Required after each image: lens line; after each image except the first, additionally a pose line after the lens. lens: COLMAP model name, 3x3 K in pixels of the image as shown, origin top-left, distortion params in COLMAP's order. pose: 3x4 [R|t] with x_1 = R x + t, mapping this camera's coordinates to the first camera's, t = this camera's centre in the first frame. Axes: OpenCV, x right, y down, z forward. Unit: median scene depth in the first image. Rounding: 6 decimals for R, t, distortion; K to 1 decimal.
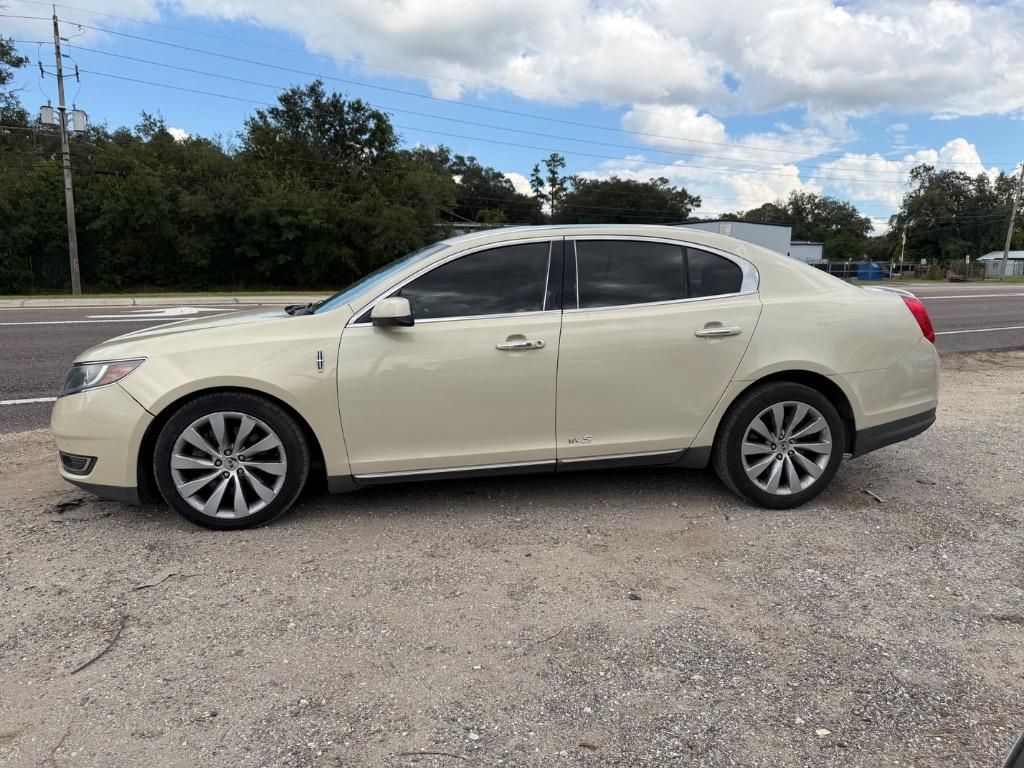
lens RADIAL K [[727.6, 0, 515.8], [0, 727.6, 407.3], [0, 0, 1]] dist [-0.078793, 0.031672]
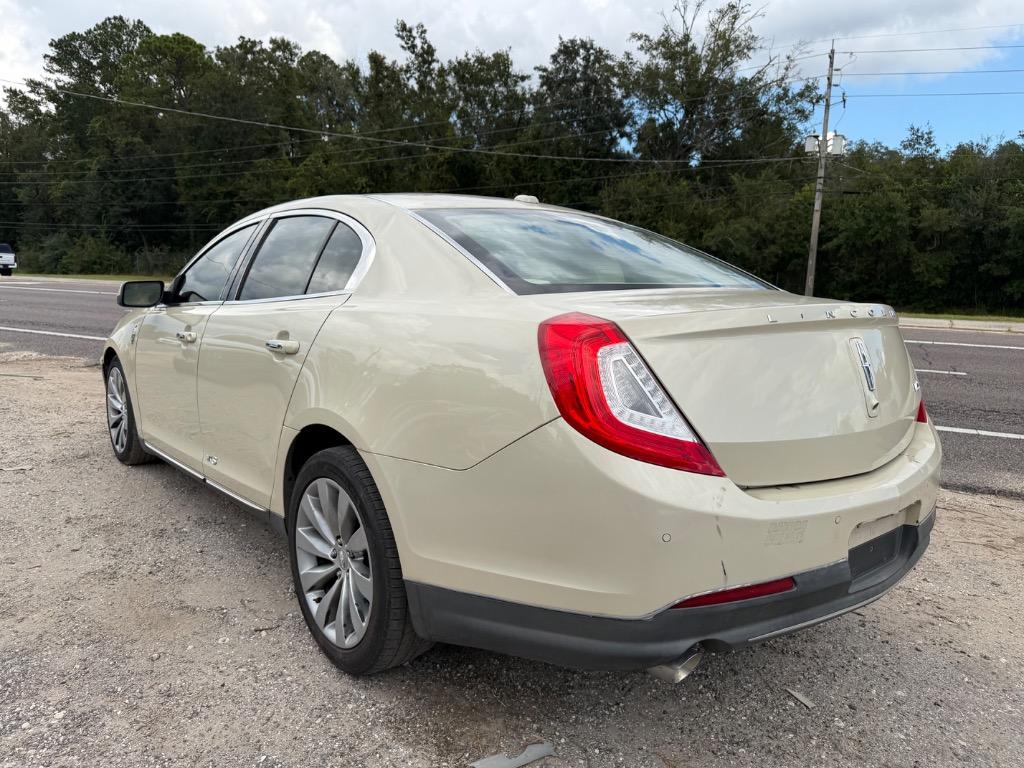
lens RADIAL K [[727.6, 0, 515.8], [0, 727.6, 407.3], [0, 0, 1]] dist [-0.078793, 0.031672]
pose [[0.472562, 0.143319, -0.869566, 0.123890], [-0.169452, 0.983054, 0.069936, -0.017243], [0.864853, 0.114300, 0.488840, 0.113661]]
